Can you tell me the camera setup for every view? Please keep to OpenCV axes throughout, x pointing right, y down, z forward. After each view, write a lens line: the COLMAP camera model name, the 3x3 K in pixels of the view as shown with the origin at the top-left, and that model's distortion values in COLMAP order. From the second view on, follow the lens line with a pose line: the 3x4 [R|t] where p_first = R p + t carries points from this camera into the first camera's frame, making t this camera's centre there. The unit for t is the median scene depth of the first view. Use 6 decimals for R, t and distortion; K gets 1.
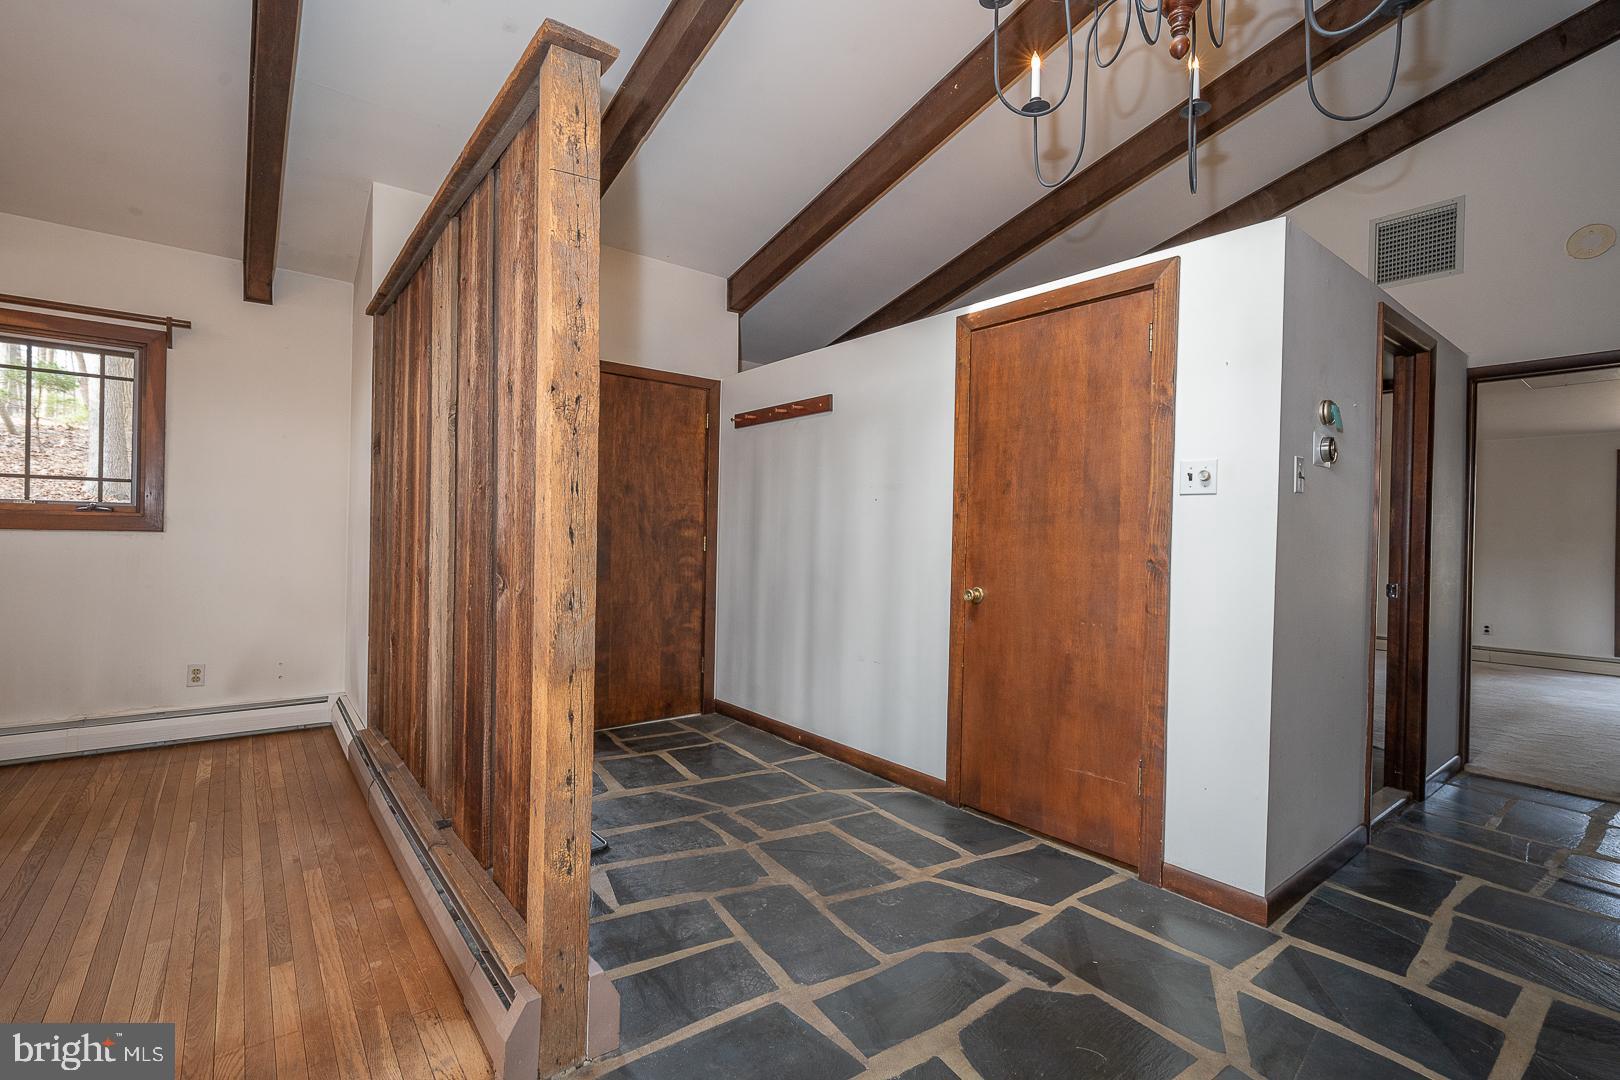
lens RADIAL K [[740.7, 0, 817.1], [0, 740.7, 544.7], [0, 0, 1]] dist [-0.014972, 0.001191]
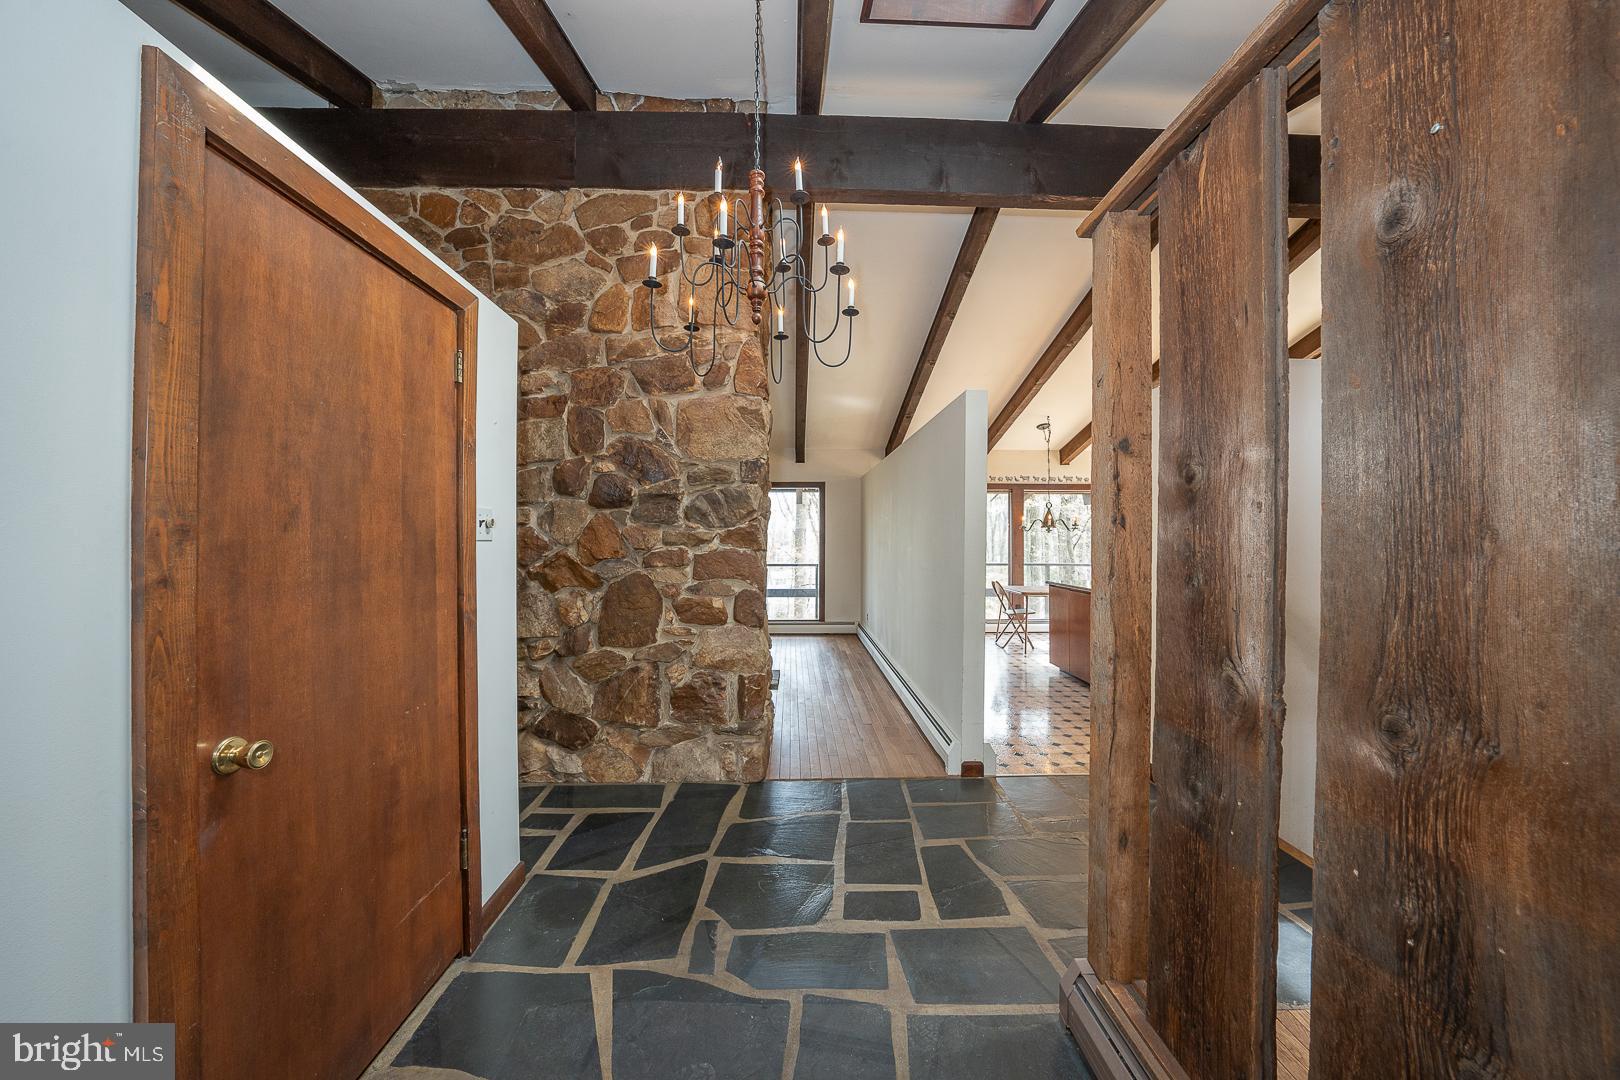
lens RADIAL K [[547.3, 0, 812.9], [0, 547.3, 528.1], [0, 0, 1]] dist [-0.023221, 0.002423]
pose [[-0.794714, -0.013379, 0.606837, -0.289477], [-0.014510, 0.999890, 0.003043, -0.085727], [-0.606811, -0.006387, -0.794820, 1.197613]]
